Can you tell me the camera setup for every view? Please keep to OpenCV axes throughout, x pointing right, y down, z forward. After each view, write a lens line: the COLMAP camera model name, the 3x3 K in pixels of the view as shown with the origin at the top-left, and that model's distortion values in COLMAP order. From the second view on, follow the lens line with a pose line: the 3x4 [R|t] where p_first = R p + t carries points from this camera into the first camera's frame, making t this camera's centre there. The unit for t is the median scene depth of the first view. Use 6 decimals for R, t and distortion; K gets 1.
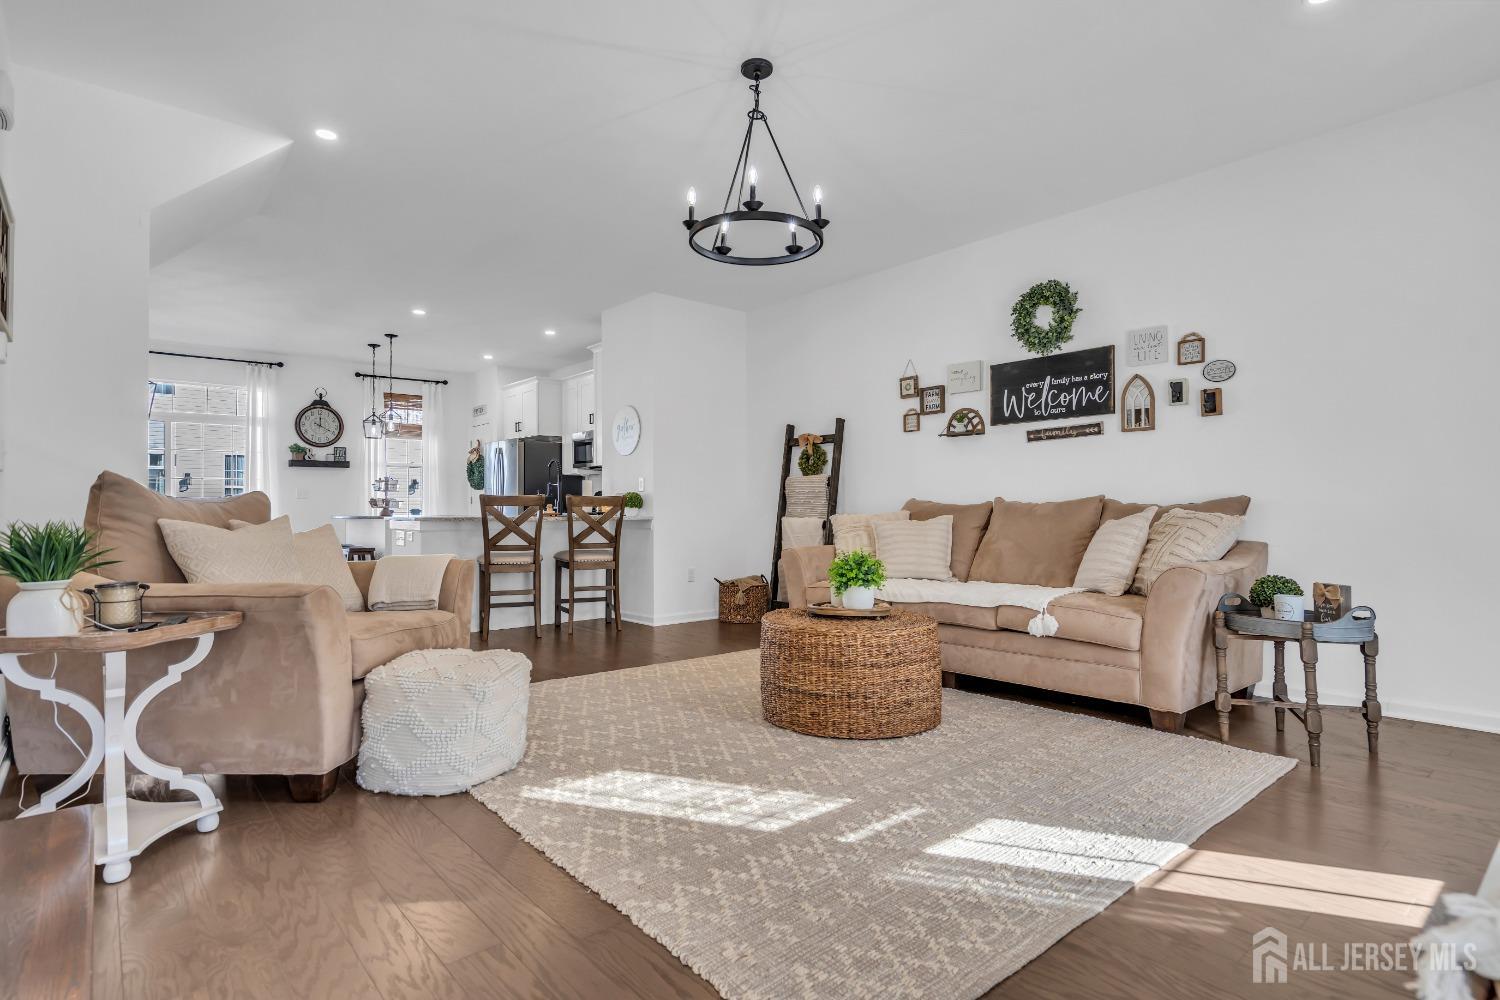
lens RADIAL K [[765.0, 0, 750.0], [0, 765.0, 500.0], [0, 0, 1]] dist [0.000726, -0.000073]
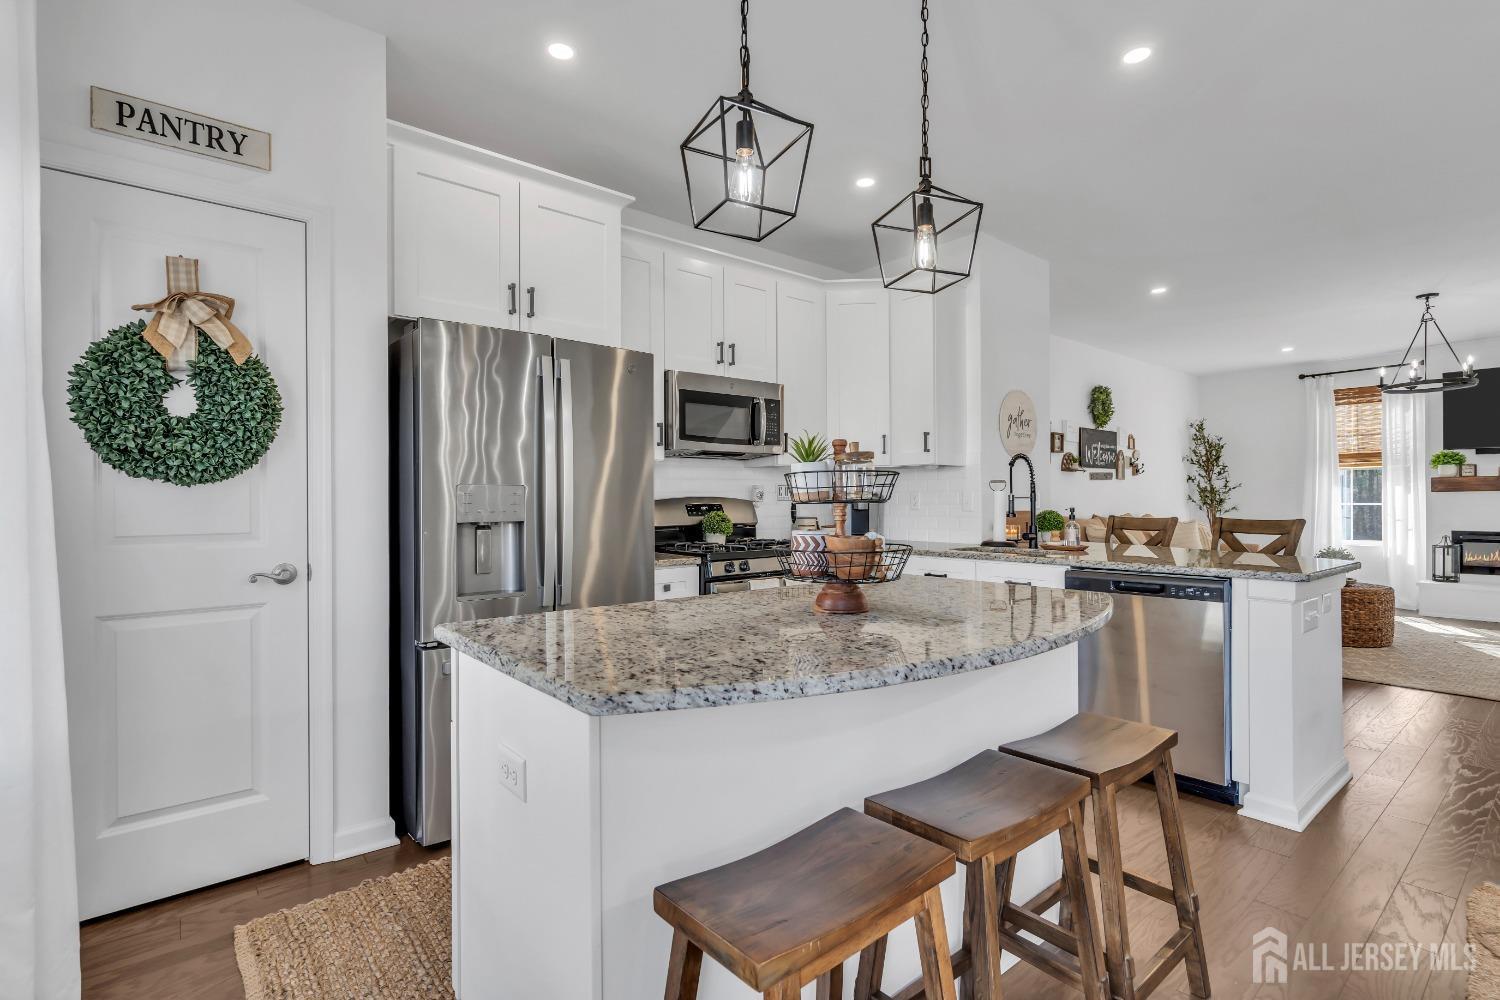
lens RADIAL K [[687.3, 0, 750.0], [0, 687.3, 500.0], [0, 0, 1]] dist [-0.002770, -0.000411]
pose [[0.021828, 0.002731, 0.999758, -0.617001], [-0.010415, 0.999943, -0.002504, -0.011047], [-0.999707, -0.010358, 0.021855, 0.929285]]
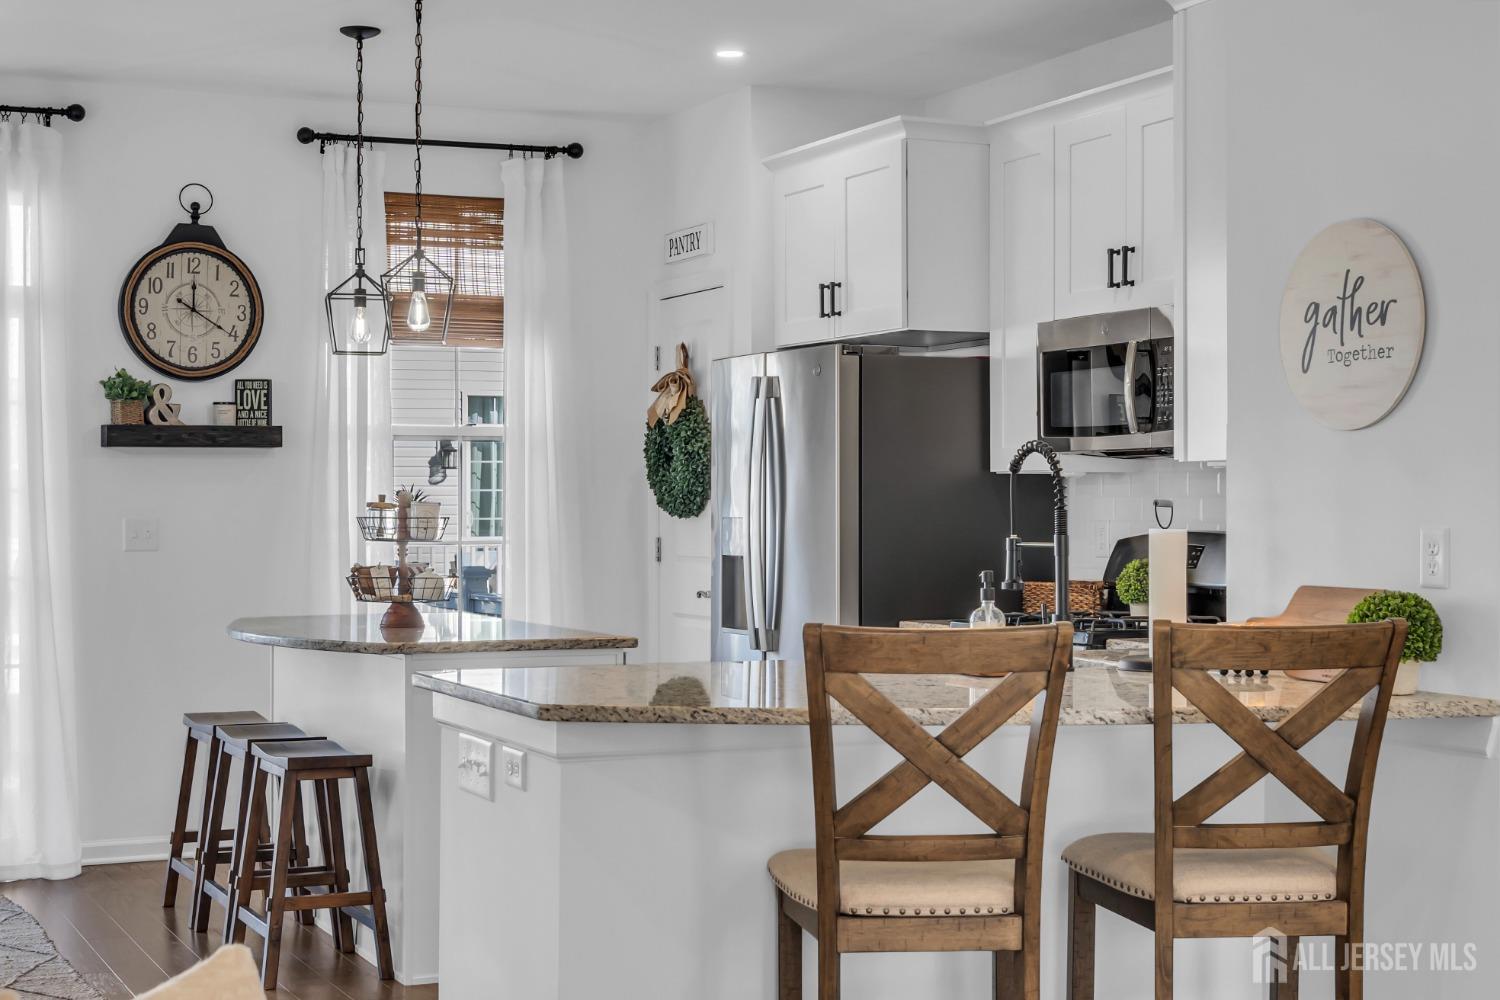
lens RADIAL K [[2242.0, 0, 750.0], [0, 2242.0, 500.0], [0, 0, 1]] dist [-0.012602, 0.020798]
pose [[0.963947, 0.003523, -0.266072, -0.118077], [-0.000342, 0.999928, 0.012001, -0.033633], [0.266095, -0.011477, 0.963879, 0.211660]]
